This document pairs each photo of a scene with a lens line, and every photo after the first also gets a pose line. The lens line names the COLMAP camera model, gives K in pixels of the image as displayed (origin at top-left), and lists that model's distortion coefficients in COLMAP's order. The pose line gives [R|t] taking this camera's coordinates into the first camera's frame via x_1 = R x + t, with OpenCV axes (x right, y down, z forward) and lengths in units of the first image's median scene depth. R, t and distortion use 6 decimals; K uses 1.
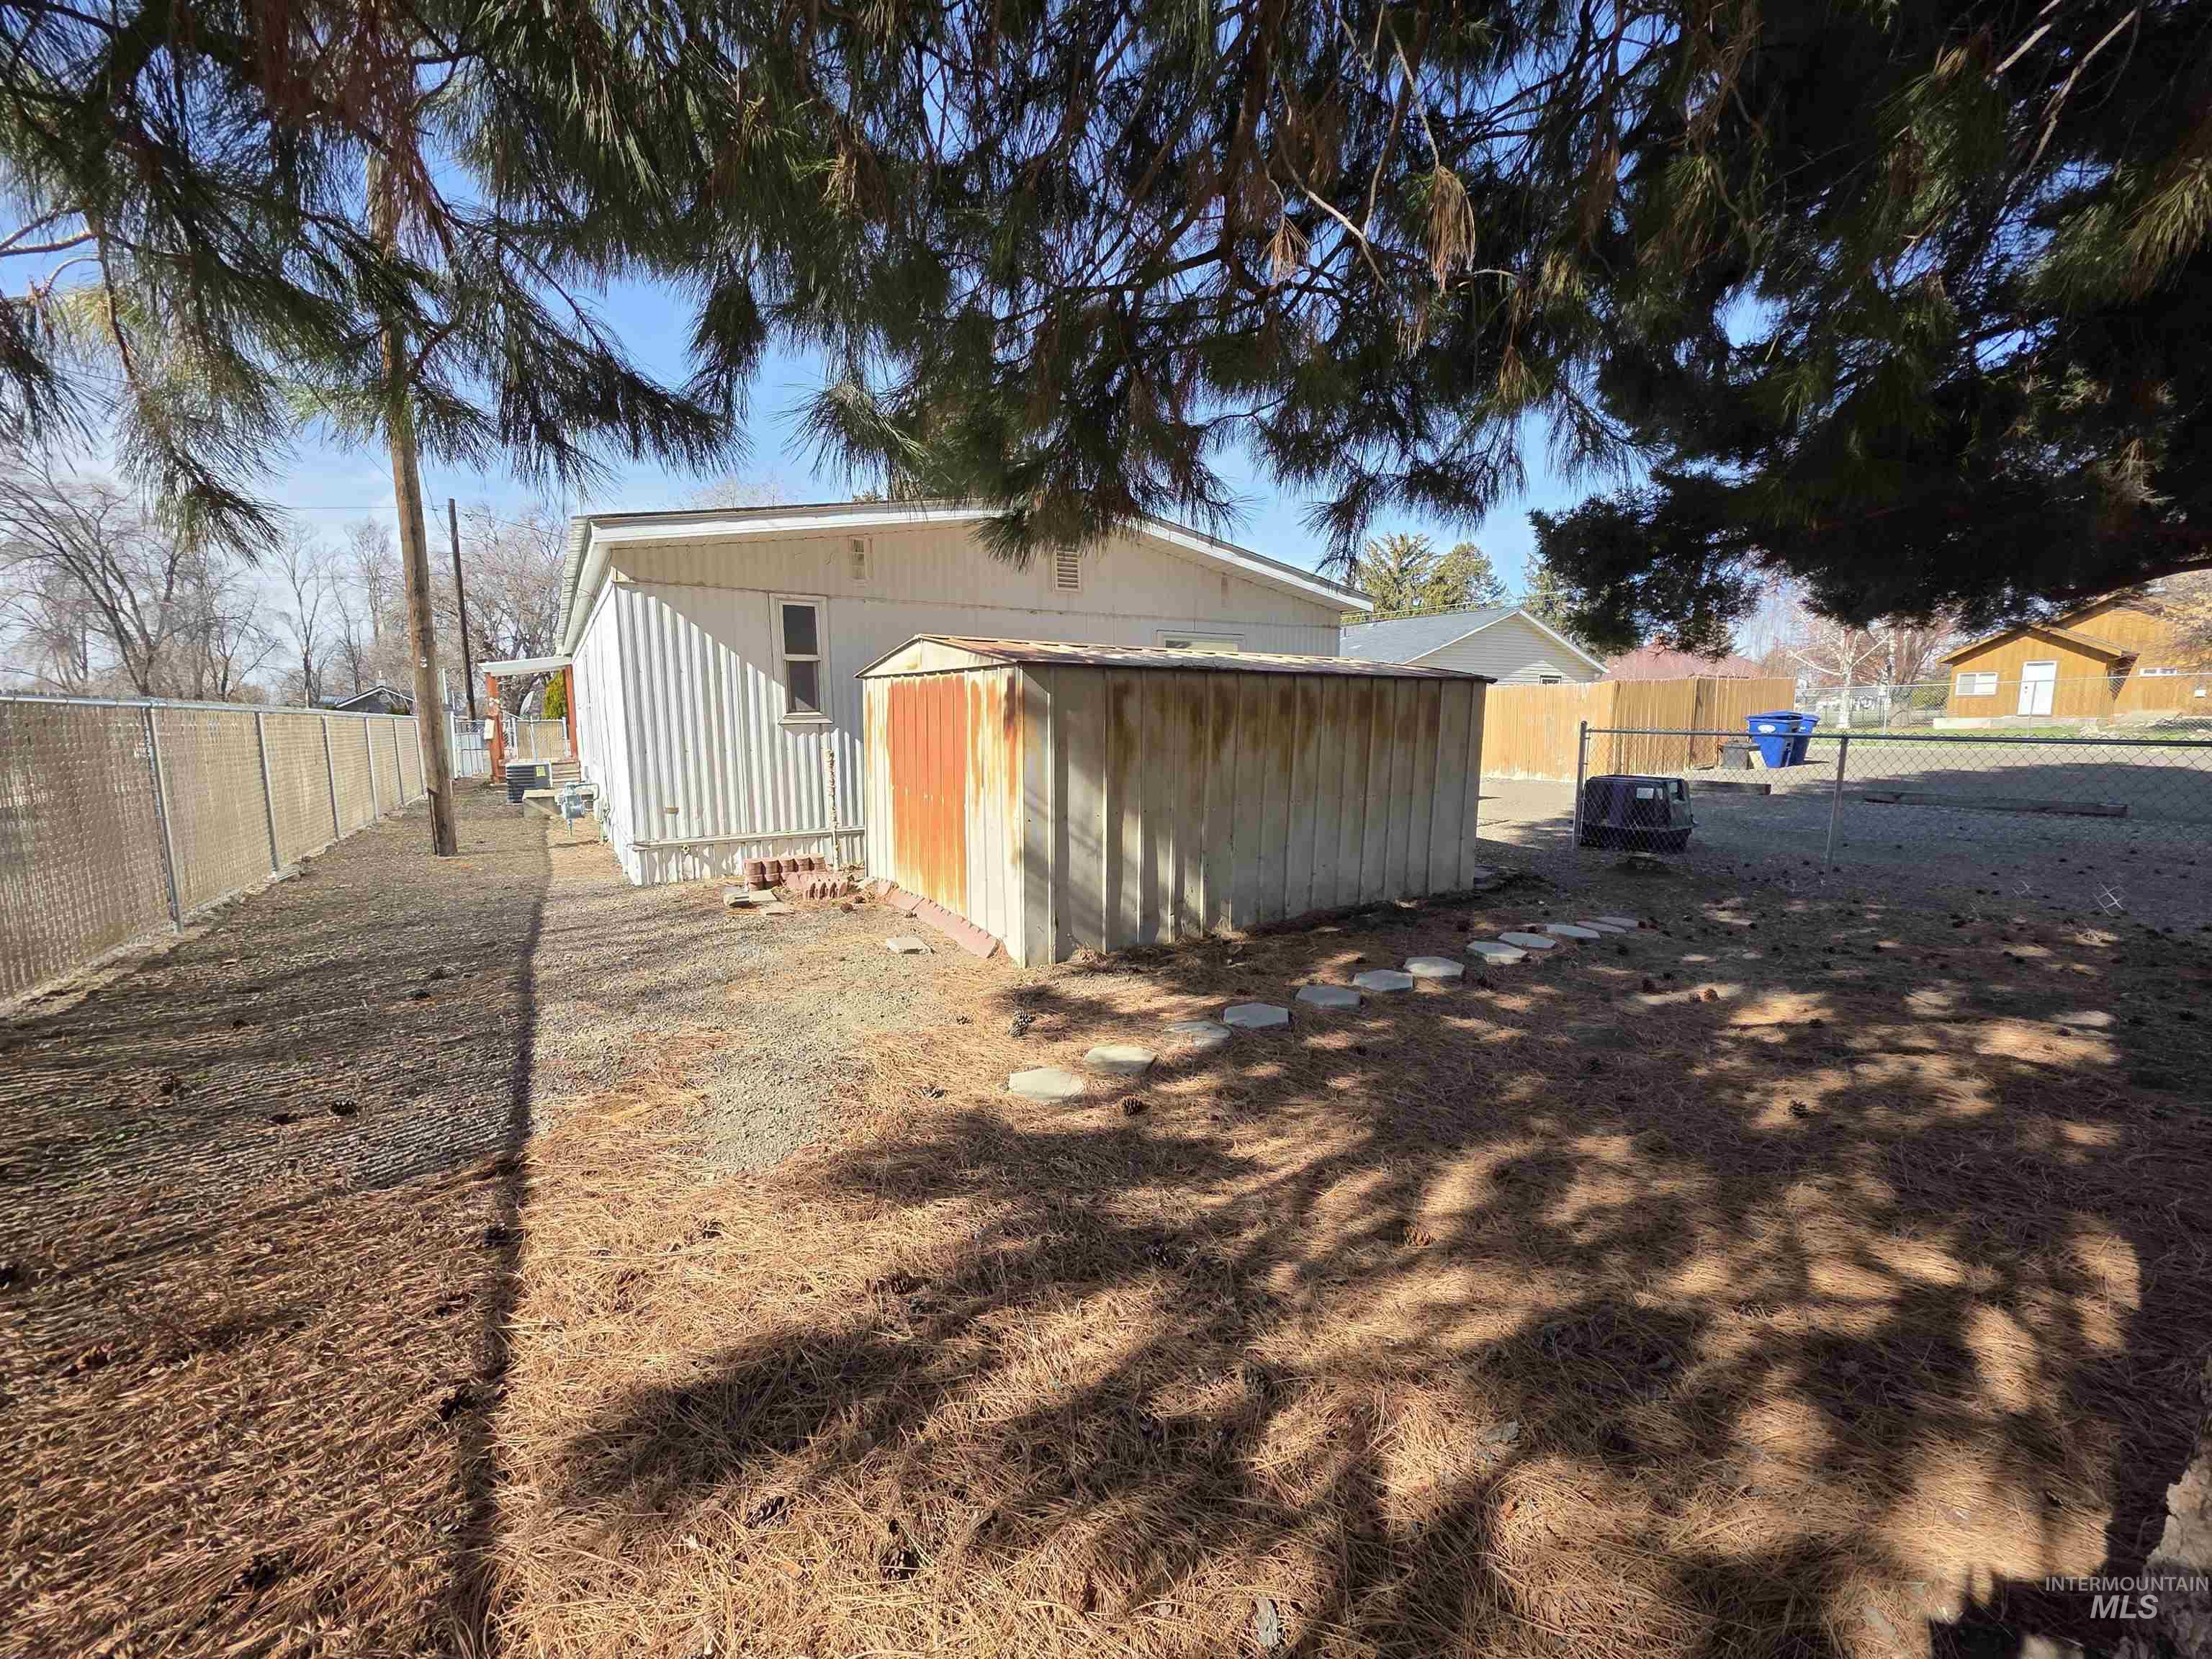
lens RADIAL K [[875.9, 0, 1116.4], [0, 875.9, 822.1], [0, 0, 1]] dist [0.001119, 0.000012]
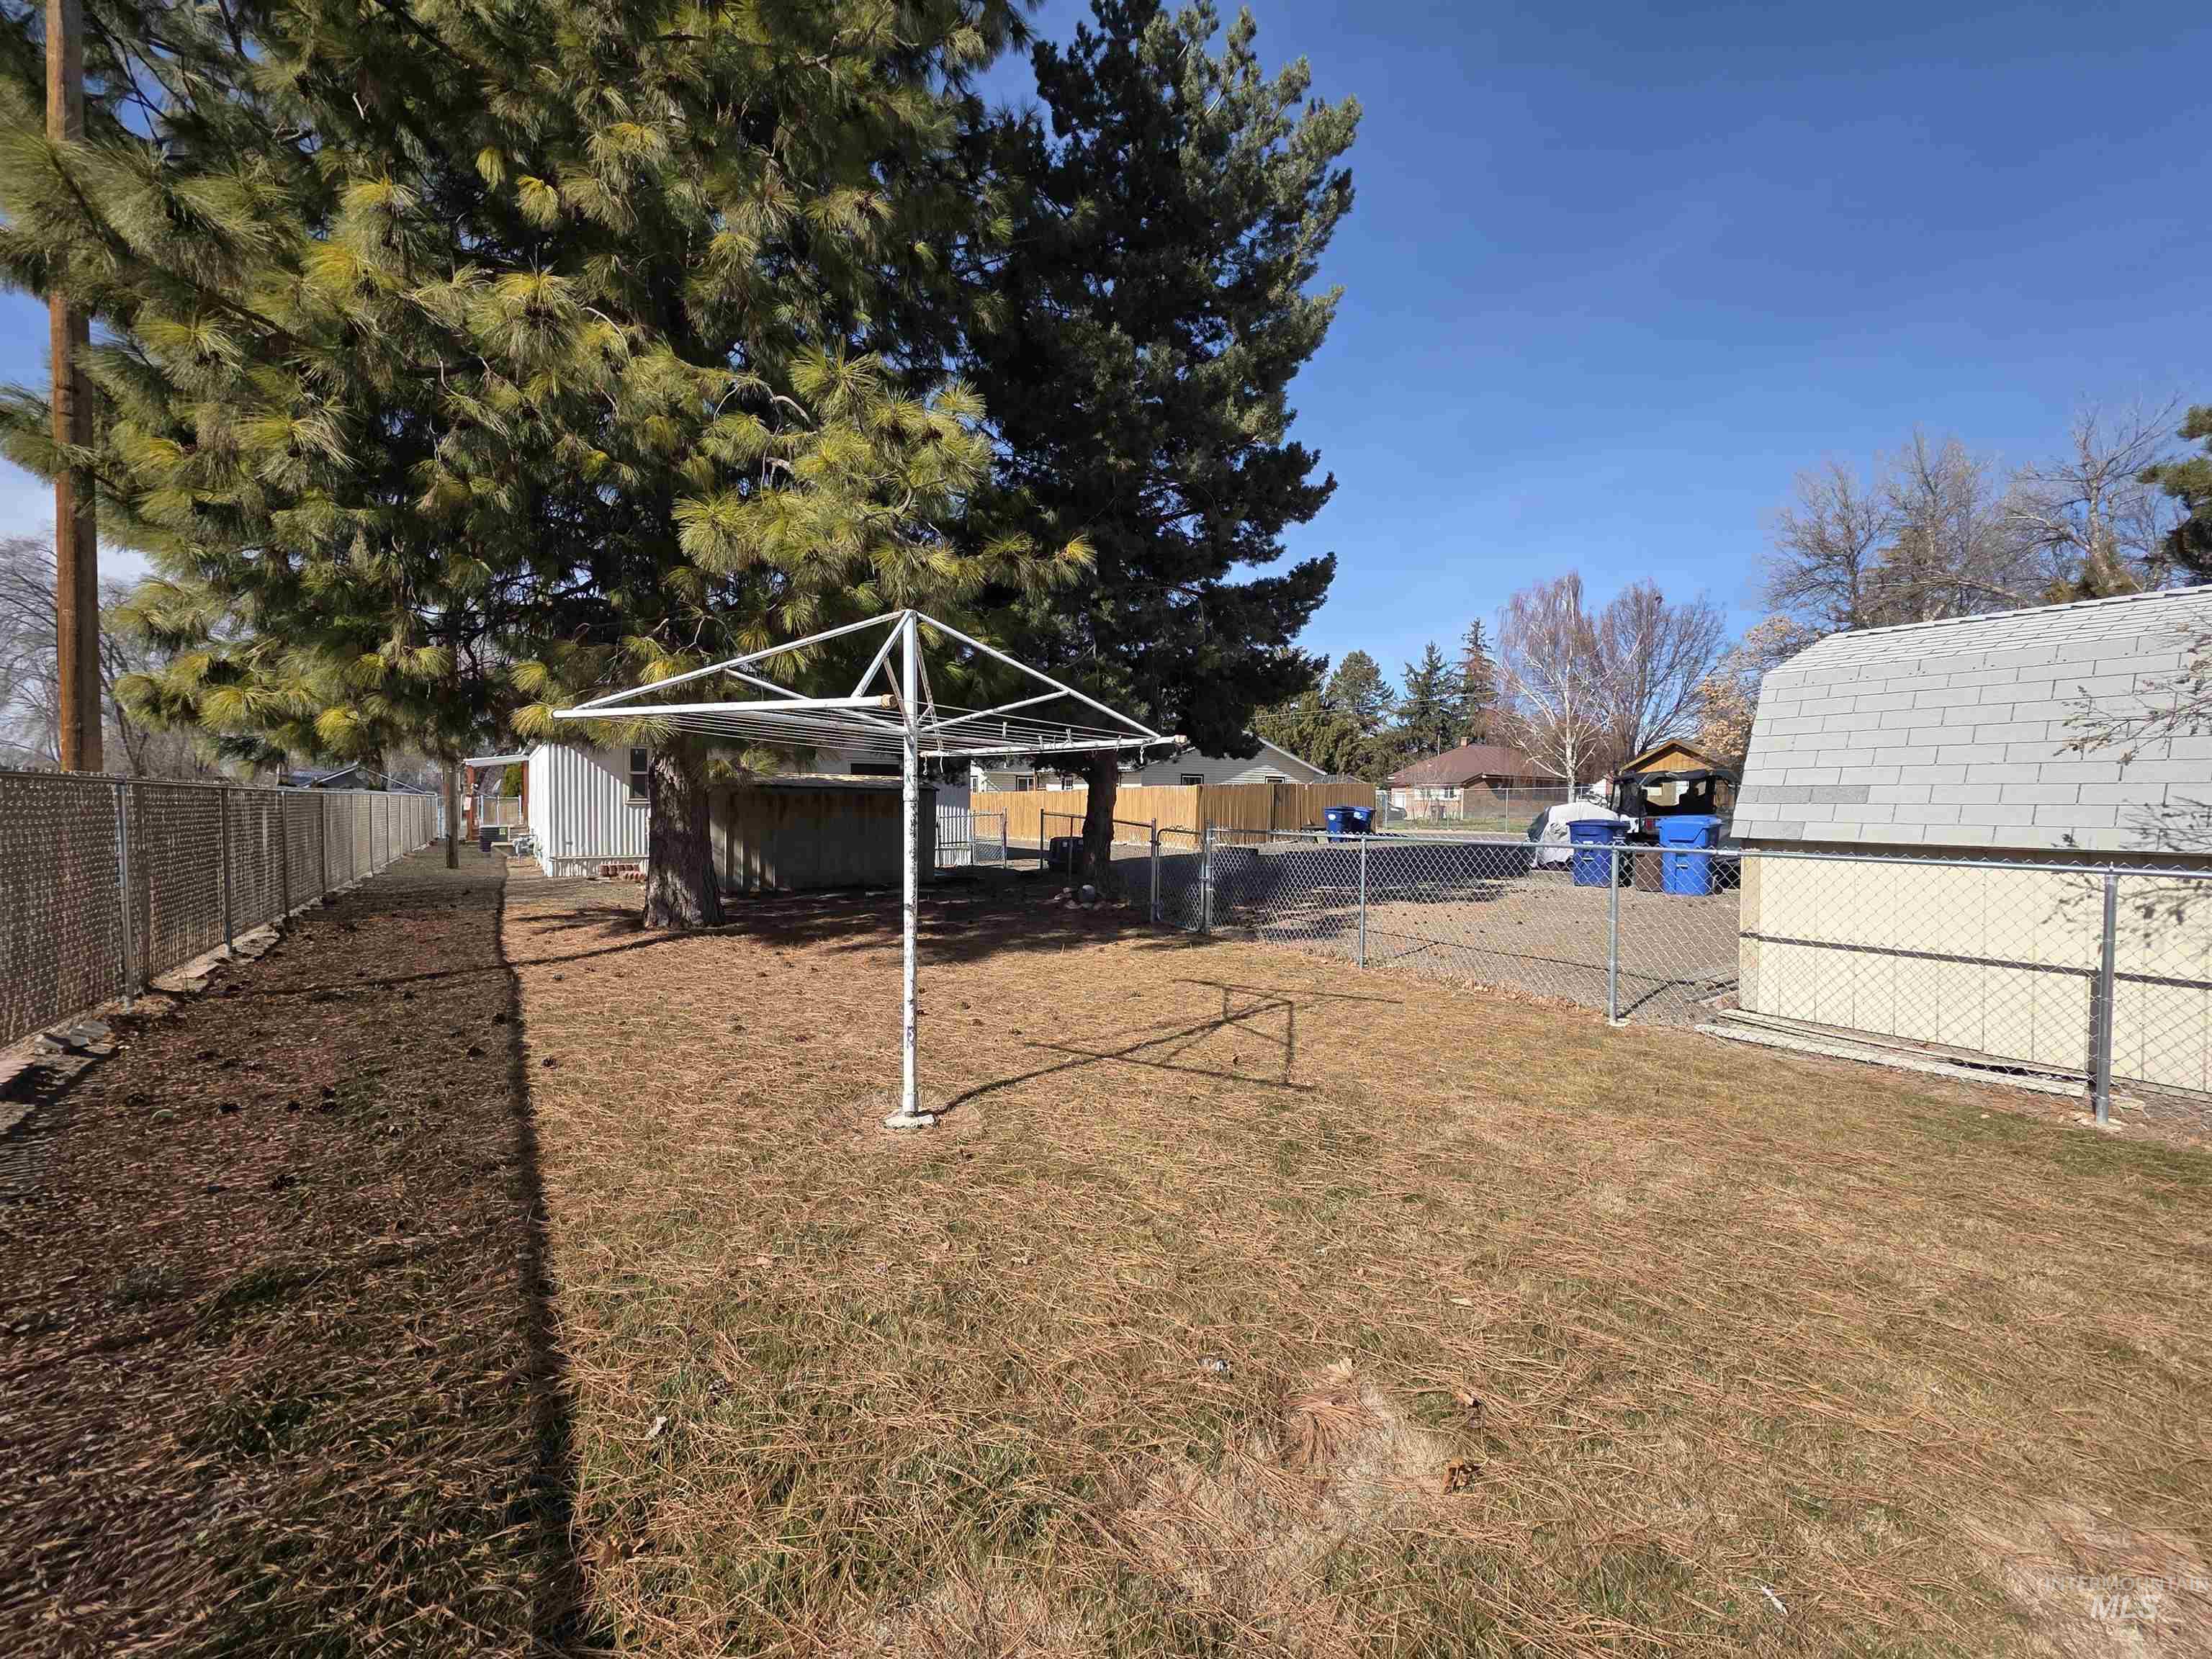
lens RADIAL K [[875.9, 0, 1116.4], [0, 875.9, 822.1], [0, 0, 1]] dist [0.001119, 0.000012]
pose [[0.999085, 0.015333, 0.039924, 0.683424], [-0.011451, 0.995343, -0.095717, 0.115462], [-0.041205, 0.095172, 0.994608, -1.095797]]
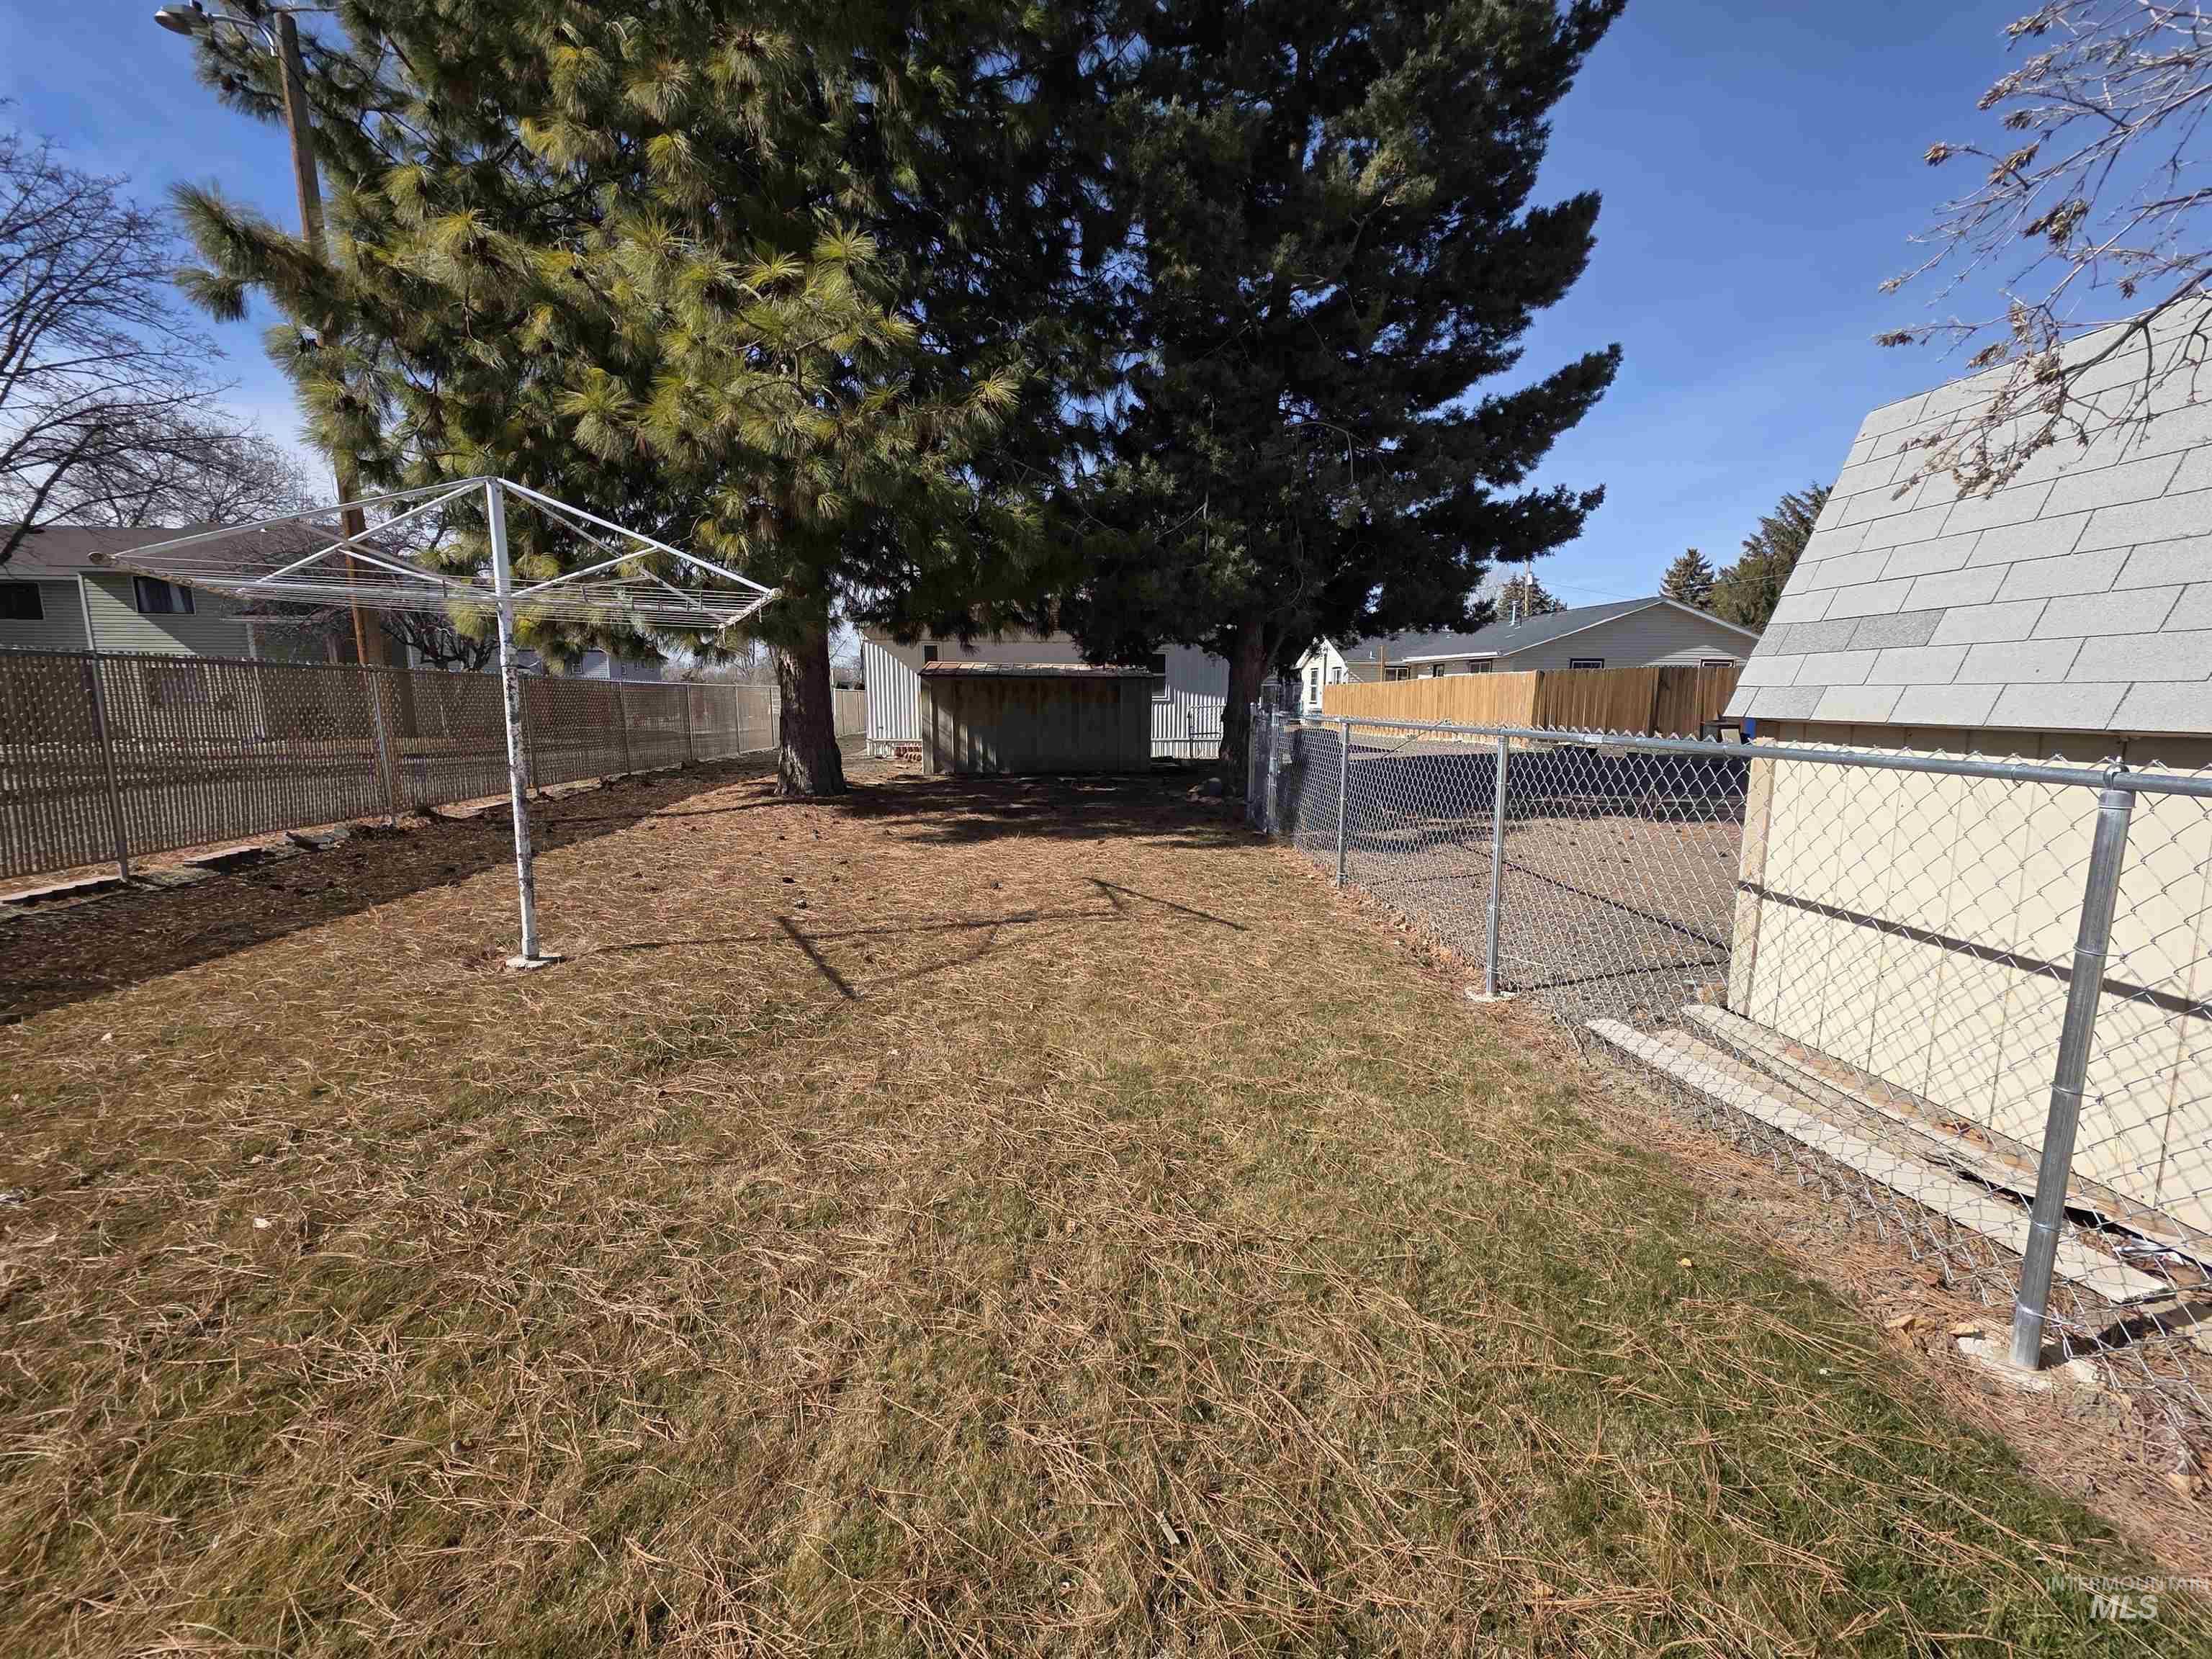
lens RADIAL K [[856.5, 0, 1112.6], [0, 856.5, 833.8], [0, 0, 1]] dist [0.000836, -0.000884]
pose [[0.894819, 0.083007, -0.438644, 1.149280], [-0.064528, 0.996292, 0.056900, 0.103619], [0.441740, -0.022611, 0.896858, -0.888834]]
